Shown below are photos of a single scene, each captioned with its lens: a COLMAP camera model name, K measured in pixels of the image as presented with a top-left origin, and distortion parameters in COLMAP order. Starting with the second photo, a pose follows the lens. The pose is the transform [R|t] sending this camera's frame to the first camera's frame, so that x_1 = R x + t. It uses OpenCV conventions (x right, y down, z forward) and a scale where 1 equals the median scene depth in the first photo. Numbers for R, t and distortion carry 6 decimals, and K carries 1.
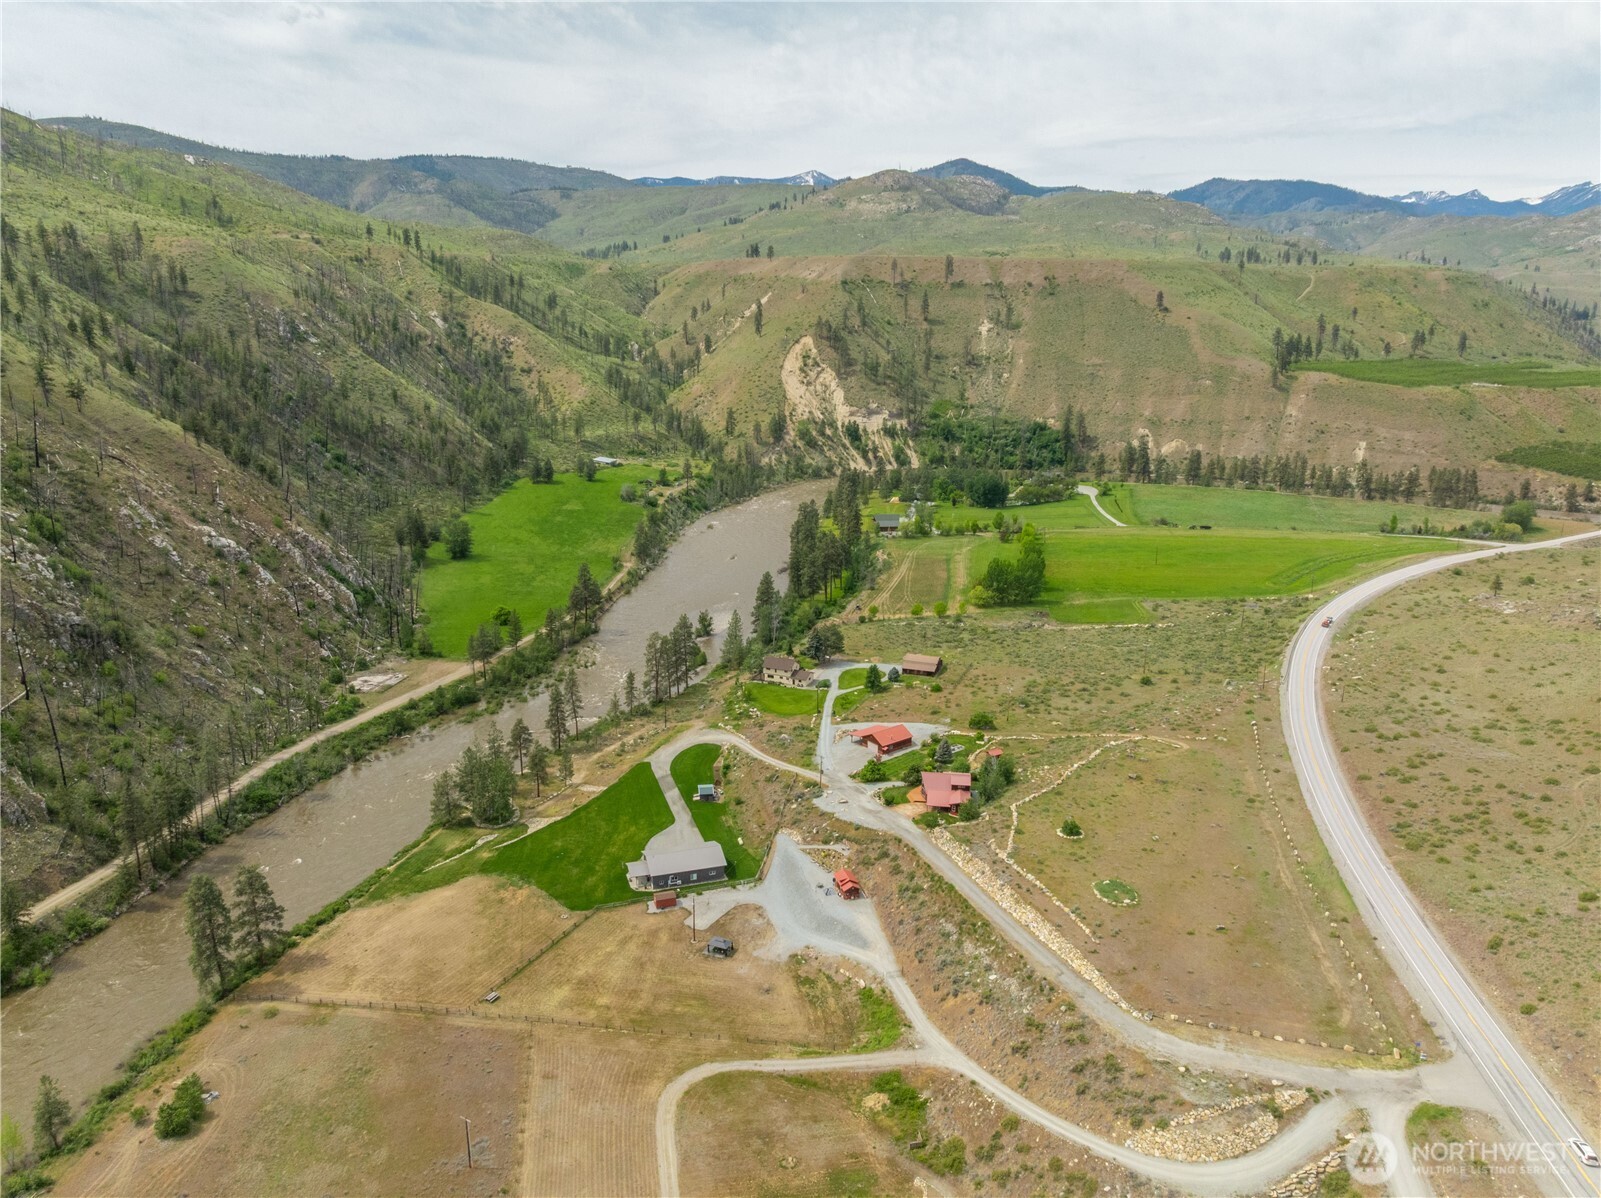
lens RADIAL K [[1120.3, 0, 802.0], [0, 1120.3, 603.7], [0, 0, 1]] dist [-0.028853, -0.019404]
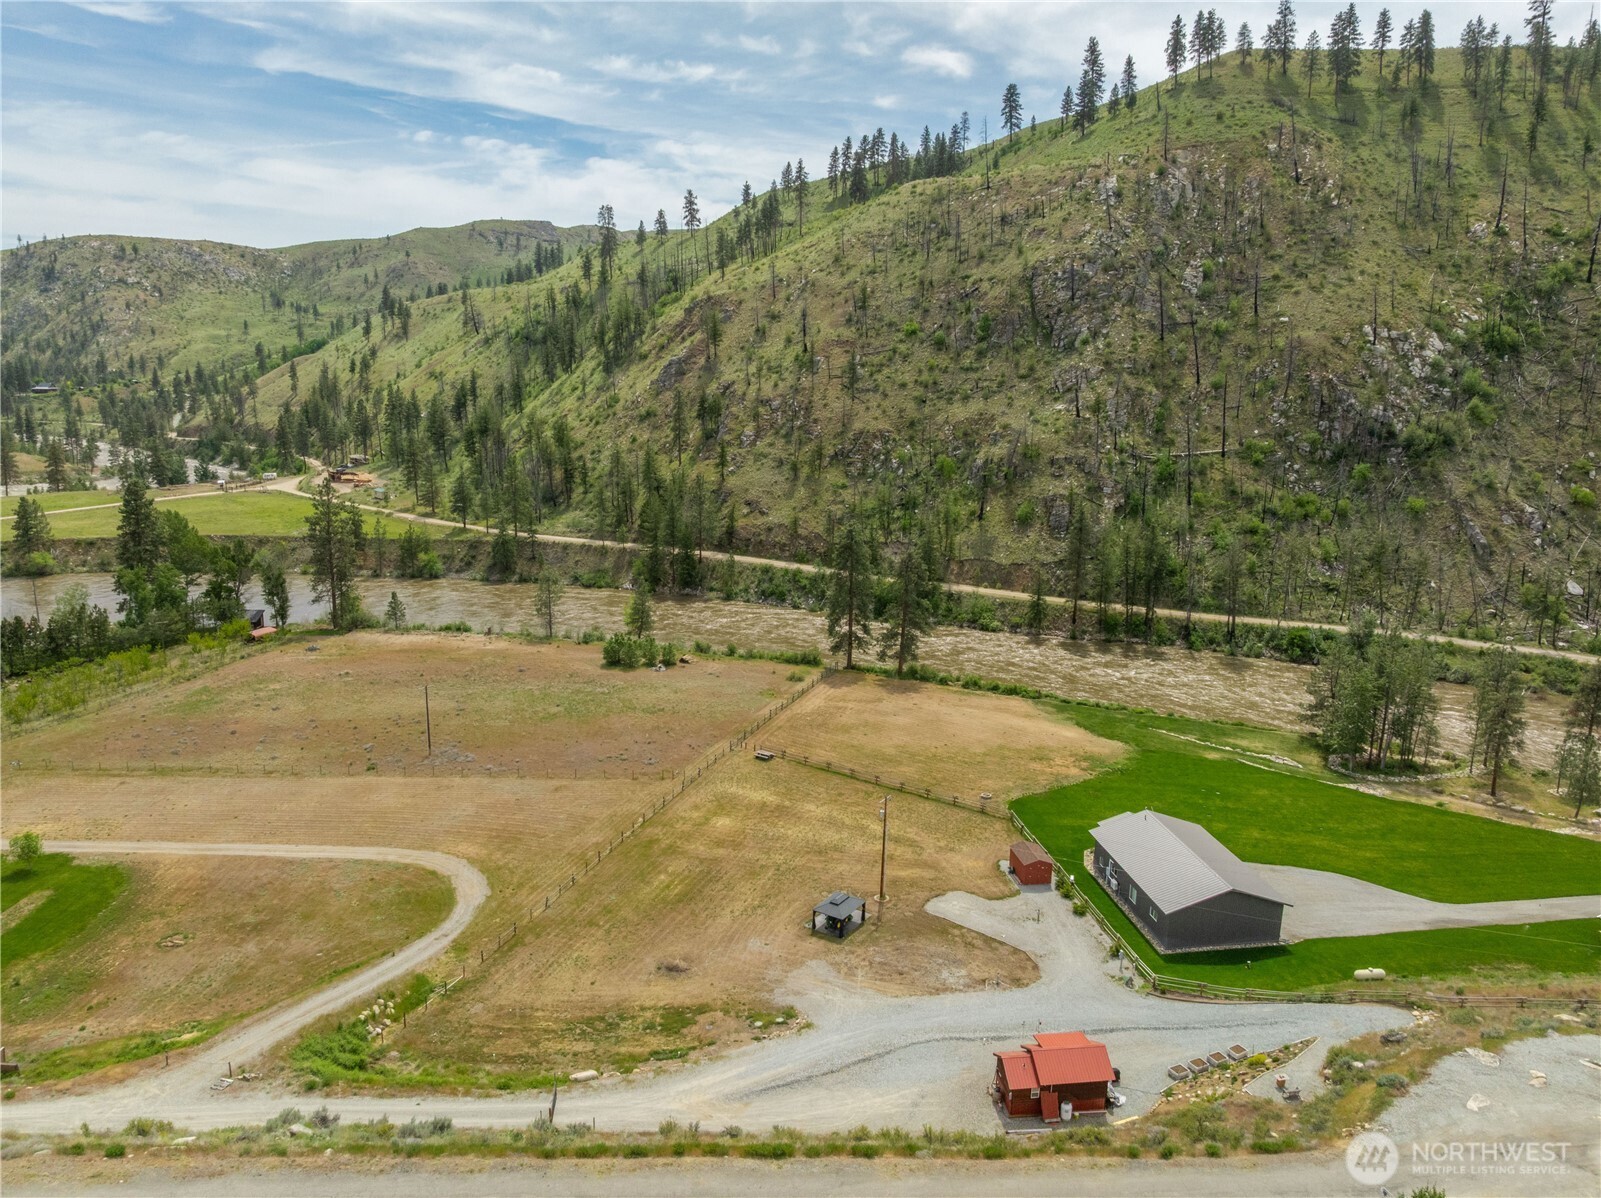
lens RADIAL K [[1123.4, 0, 802.2], [0, 1123.4, 602.9], [0, 0, 1]] dist [-0.044224, 0.013131]
pose [[-0.174079, 0.203976, -0.963374, 0.313848], [-0.283760, 0.926423, 0.247427, 0.079494], [0.942962, 0.316439, -0.103391, 0.929400]]
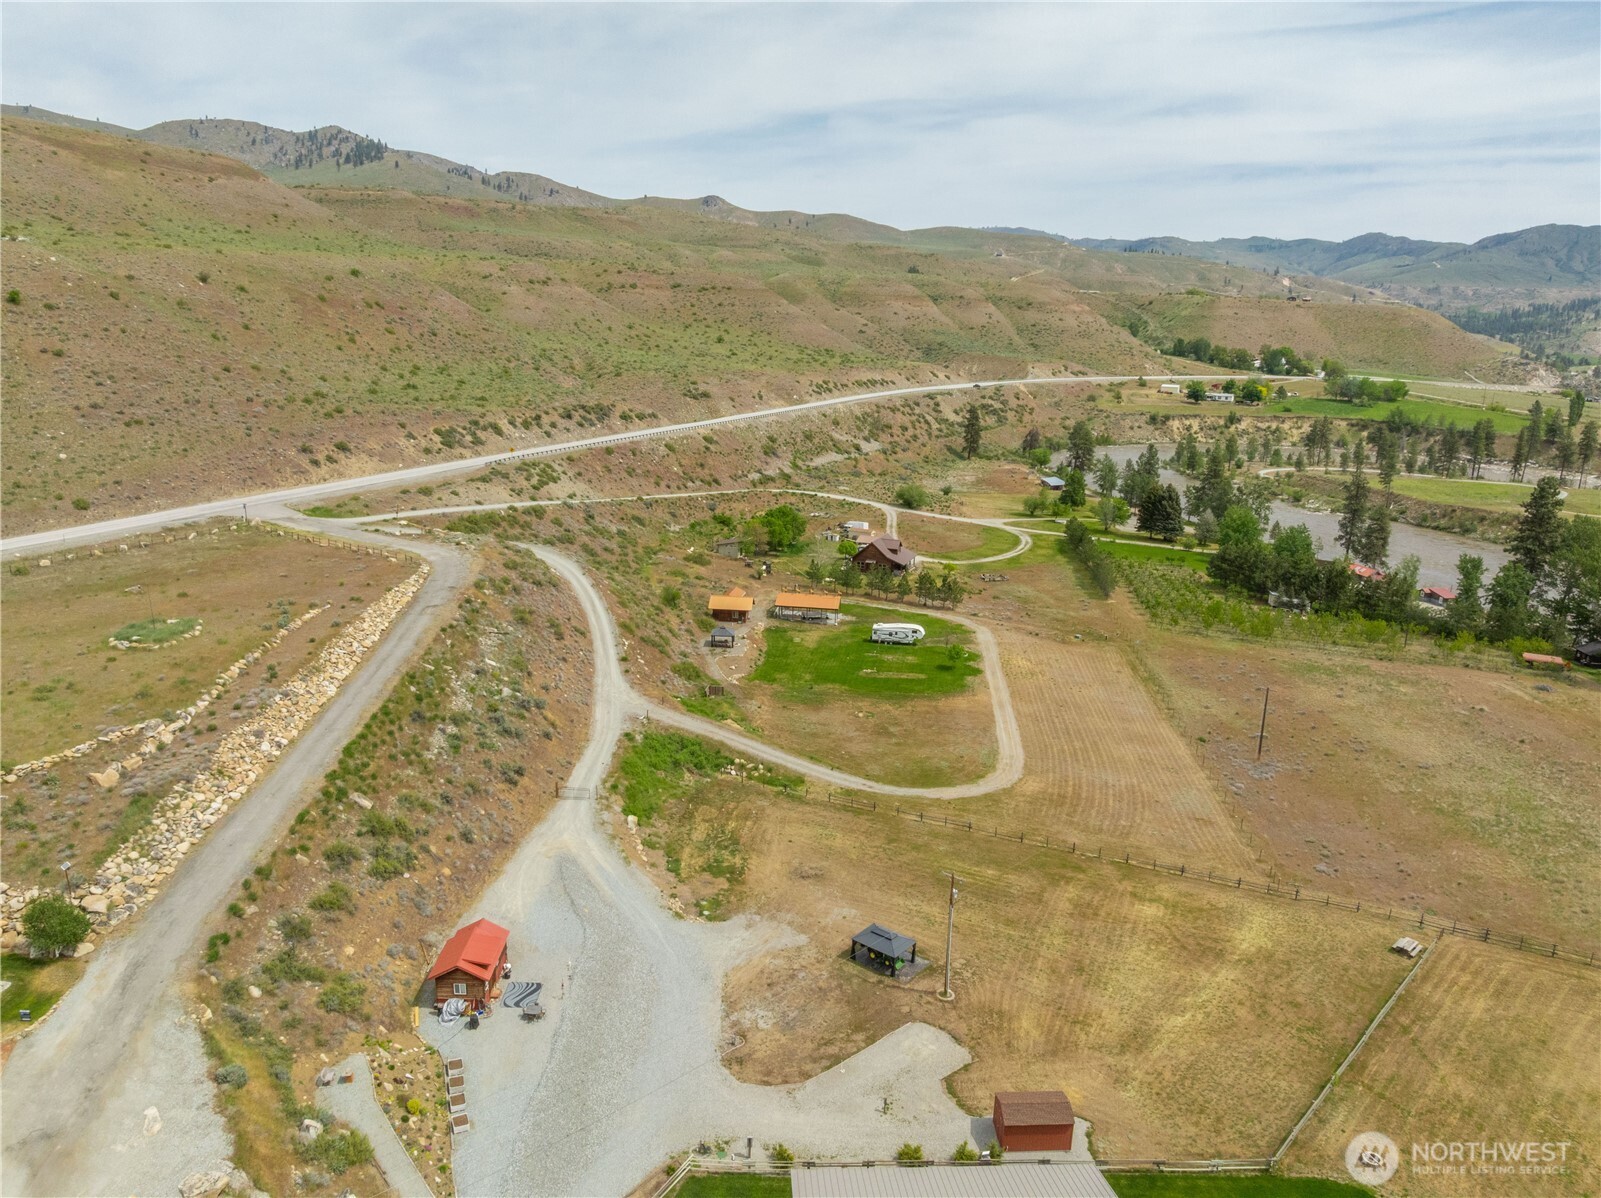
lens RADIAL K [[1125.4, 0, 801.9], [0, 1125.4, 600.5], [0, 0, 1]] dist [-0.042692, 0.007191]
pose [[-0.961842, -0.098710, 0.255178, -0.126057], [0.042569, 0.867305, 0.495953, 0.000272], [-0.270273, 0.487892, -0.830009, 1.196153]]
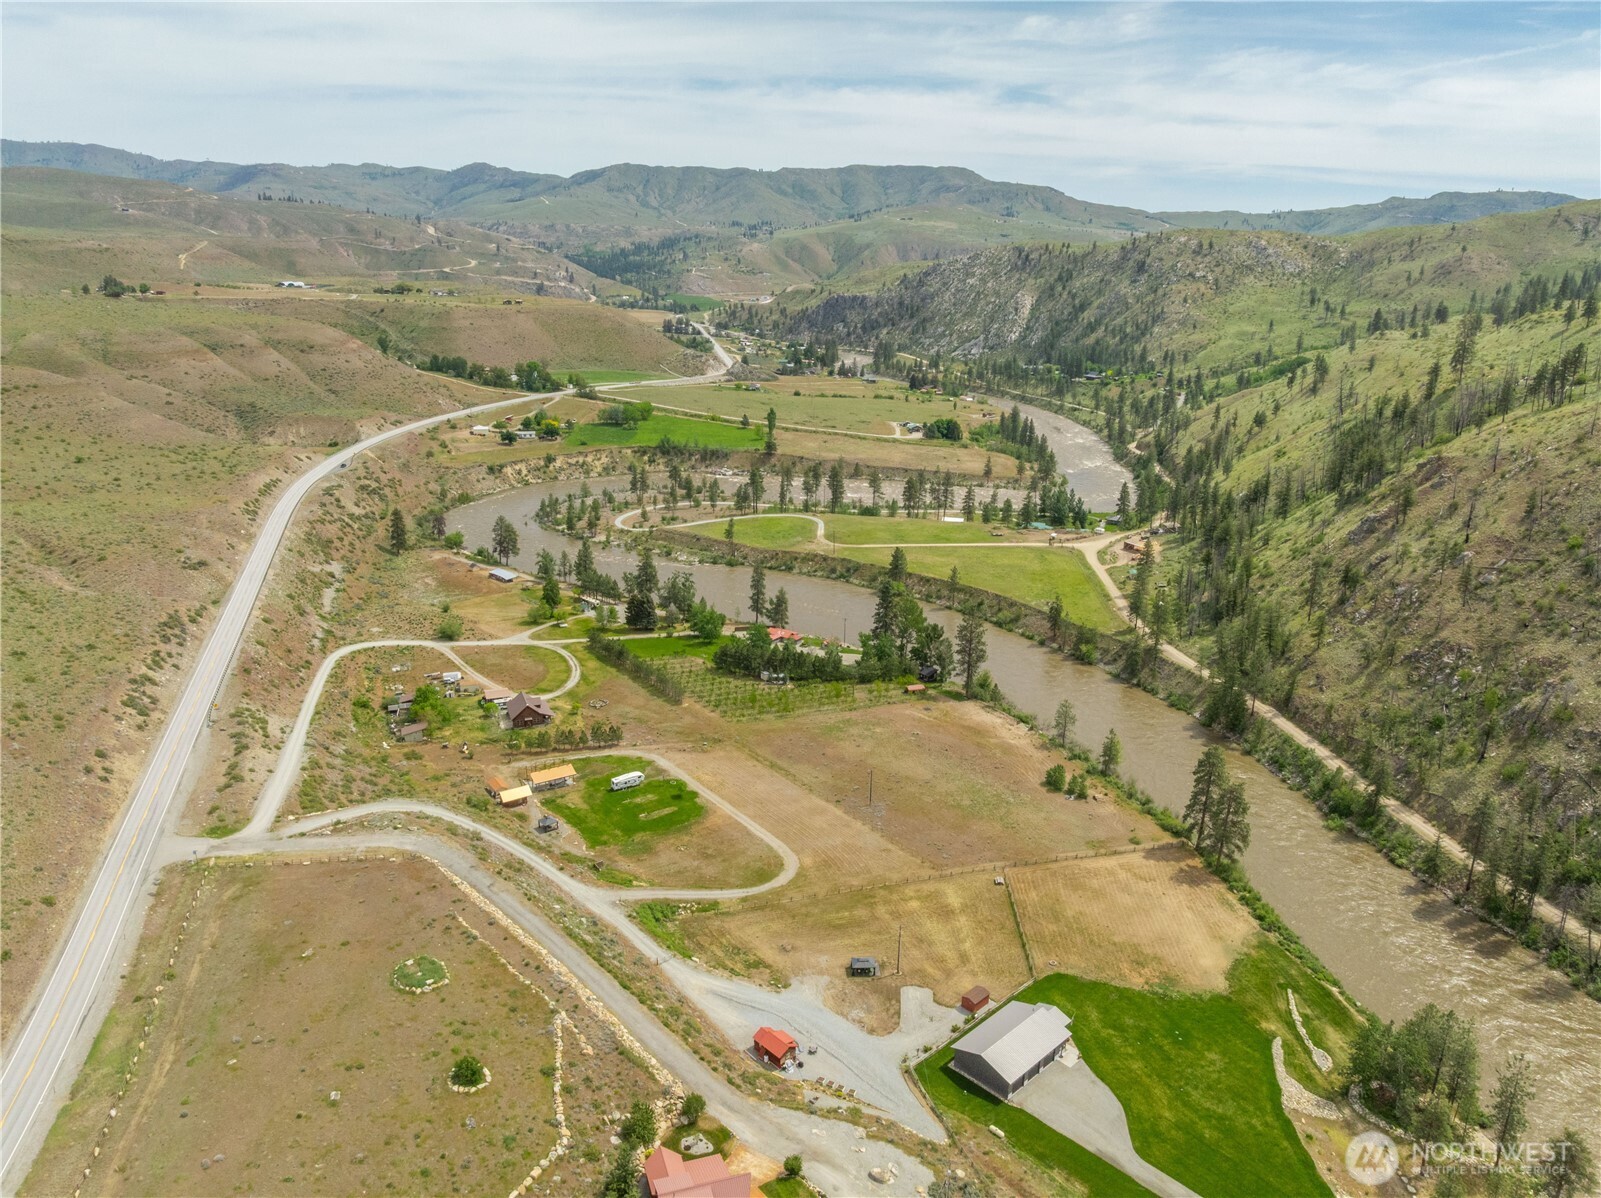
lens RADIAL K [[1125.4, 0, 801.9], [0, 1125.4, 600.5], [0, 0, 1]] dist [-0.042692, 0.007191]
pose [[-0.897342, 0.107308, -0.428092, 0.312402], [-0.145810, 0.843438, 0.517060, -0.388988], [0.416554, 0.526400, -0.741206, 1.406866]]
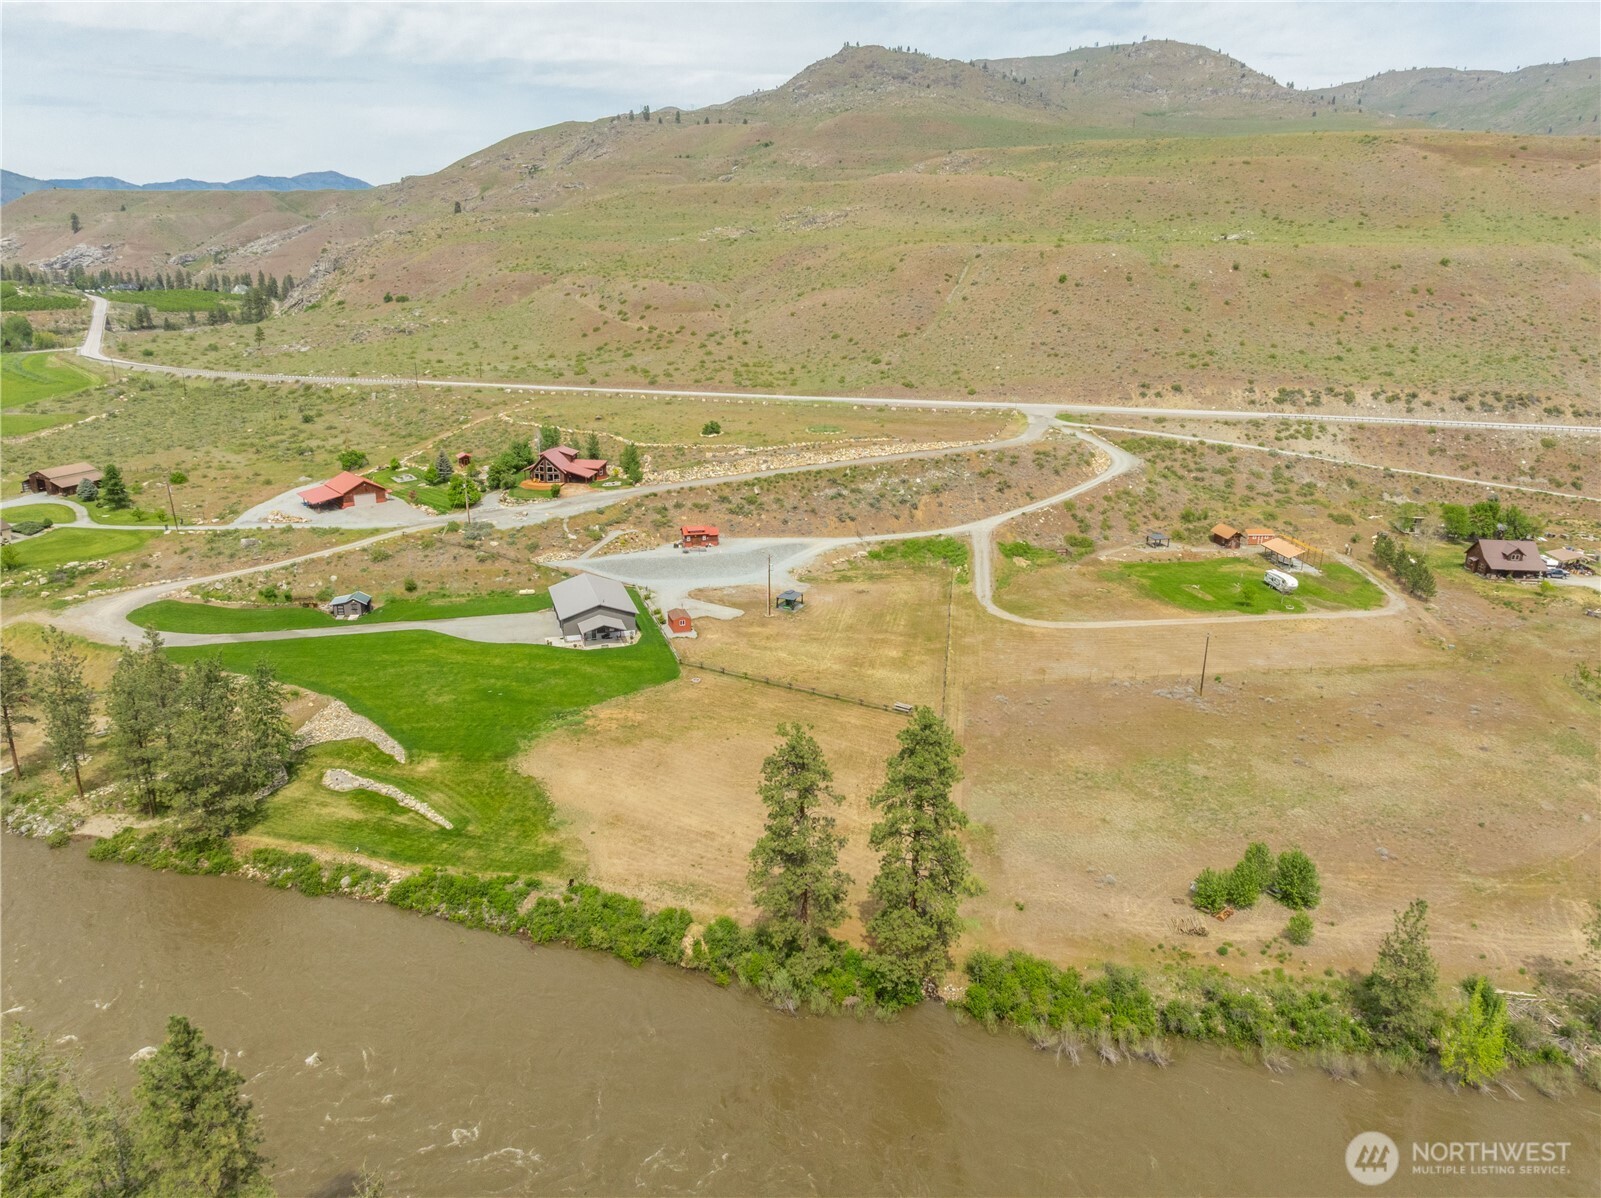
lens RADIAL K [[1125.6, 0, 802.4], [0, 1125.6, 601.3], [0, 0, 1]] dist [-0.032829, -0.007514]
pose [[0.003183, -0.308859, 0.951103, -0.816969], [0.253424, 0.920308, 0.298011, 0.055506], [-0.967350, 0.240083, 0.081201, 0.863816]]
